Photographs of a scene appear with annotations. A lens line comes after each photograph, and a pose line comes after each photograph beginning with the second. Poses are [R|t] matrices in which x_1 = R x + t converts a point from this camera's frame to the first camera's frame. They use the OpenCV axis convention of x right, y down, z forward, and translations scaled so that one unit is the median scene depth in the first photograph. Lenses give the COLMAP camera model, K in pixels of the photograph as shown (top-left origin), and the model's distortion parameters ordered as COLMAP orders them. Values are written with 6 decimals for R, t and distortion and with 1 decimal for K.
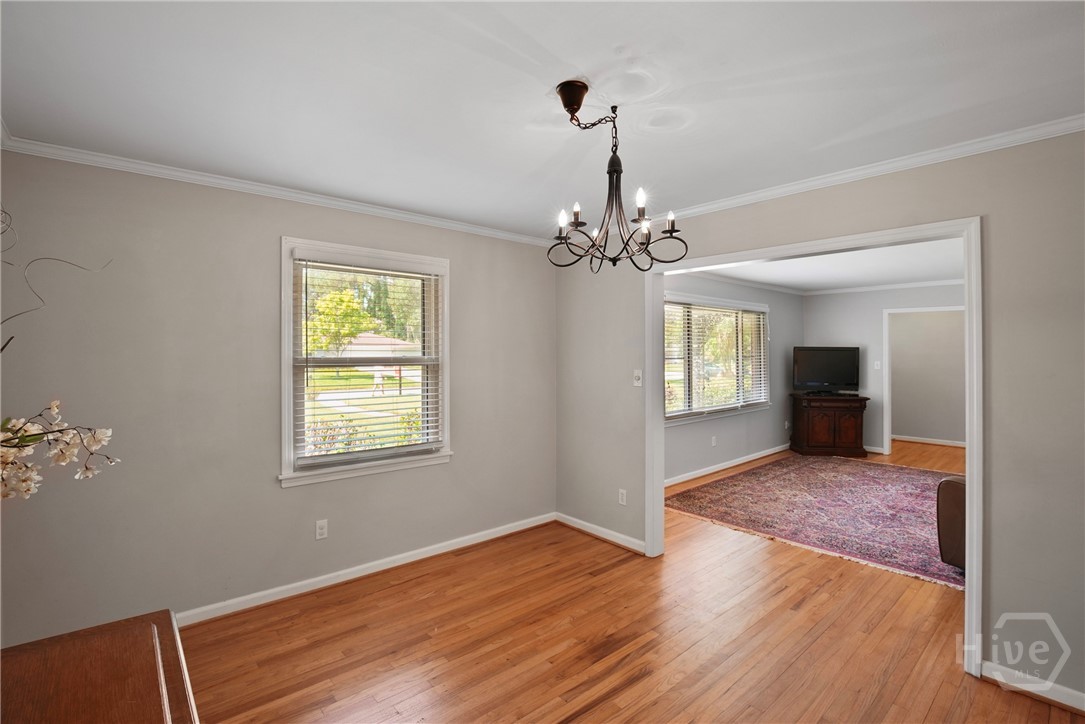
lens RADIAL K [[499.9, 0, 542.8], [0, 499.9, 355.5], [0, 0, 1]] dist [-0.034450, 0.005526]
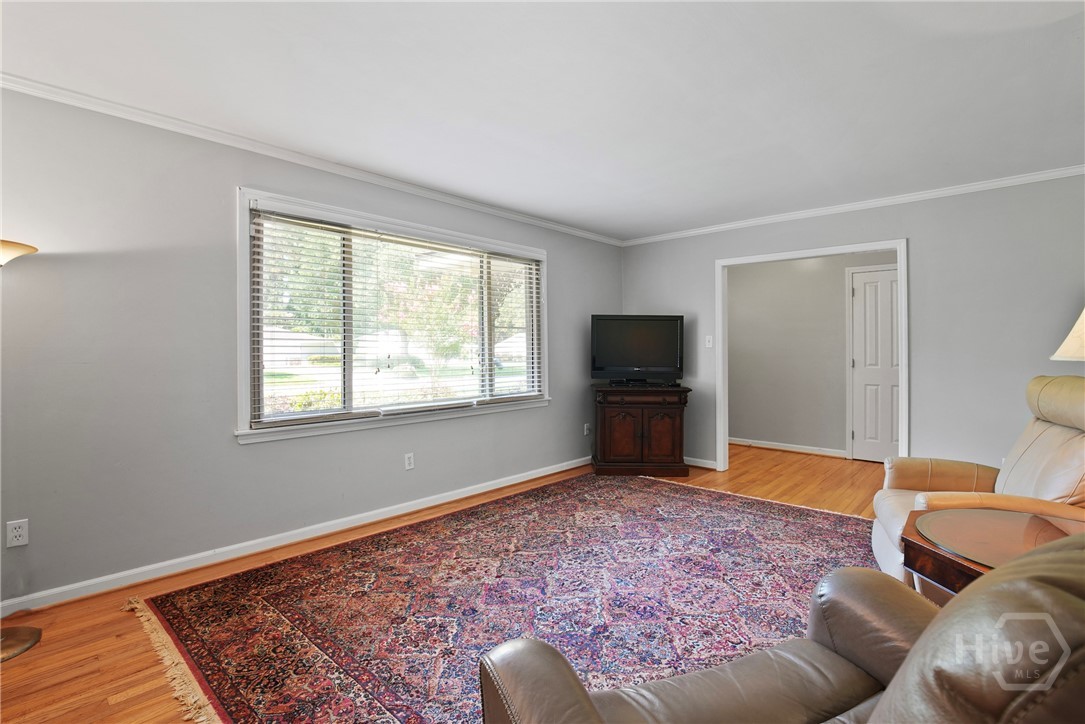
lens RADIAL K [[499.9, 0, 542.3], [0, 499.9, 357.5], [0, 0, 1]] dist [-0.034450, 0.005526]
pose [[0.995098, -0.002391, 0.098862, 0.390722], [0.001781, 0.999979, 0.006263, 0.038800], [-0.098875, -0.006056, 0.995081, 0.340358]]
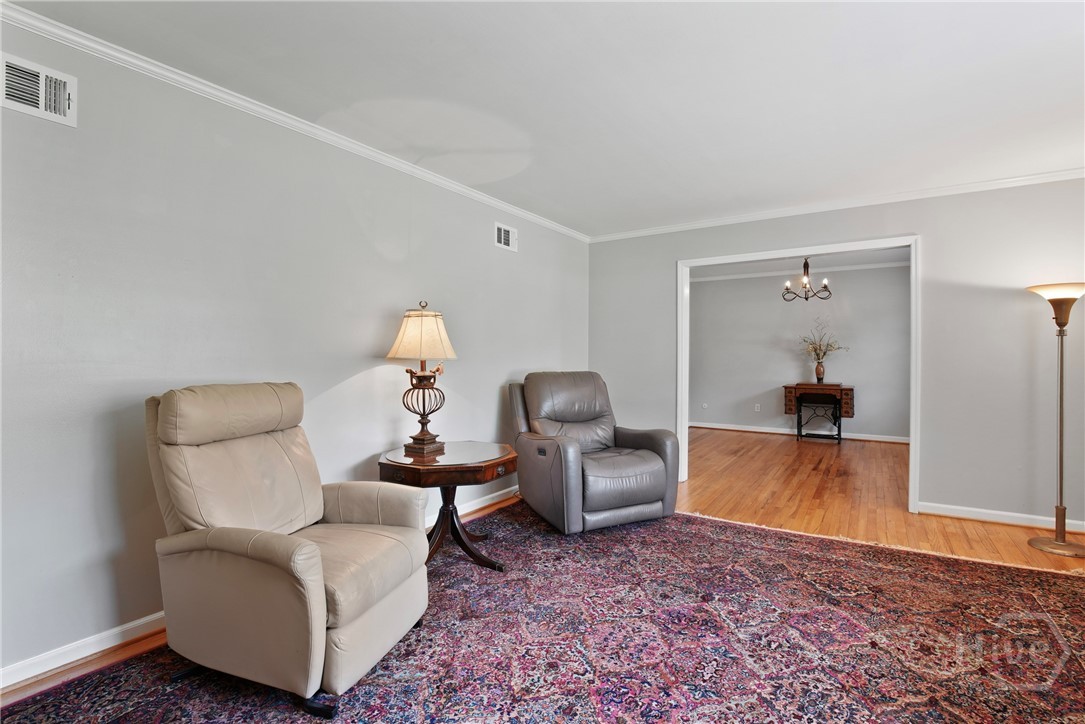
lens RADIAL K [[499.9, 0, 543.4], [0, 499.9, 358.6], [0, 0, 1]] dist [-0.034450, 0.005526]
pose [[-0.965484, 0.001579, -0.260459, 0.656910], [-0.002374, 0.999887, 0.014861, 0.034536], [0.260453, 0.014966, -0.965371, 0.939380]]
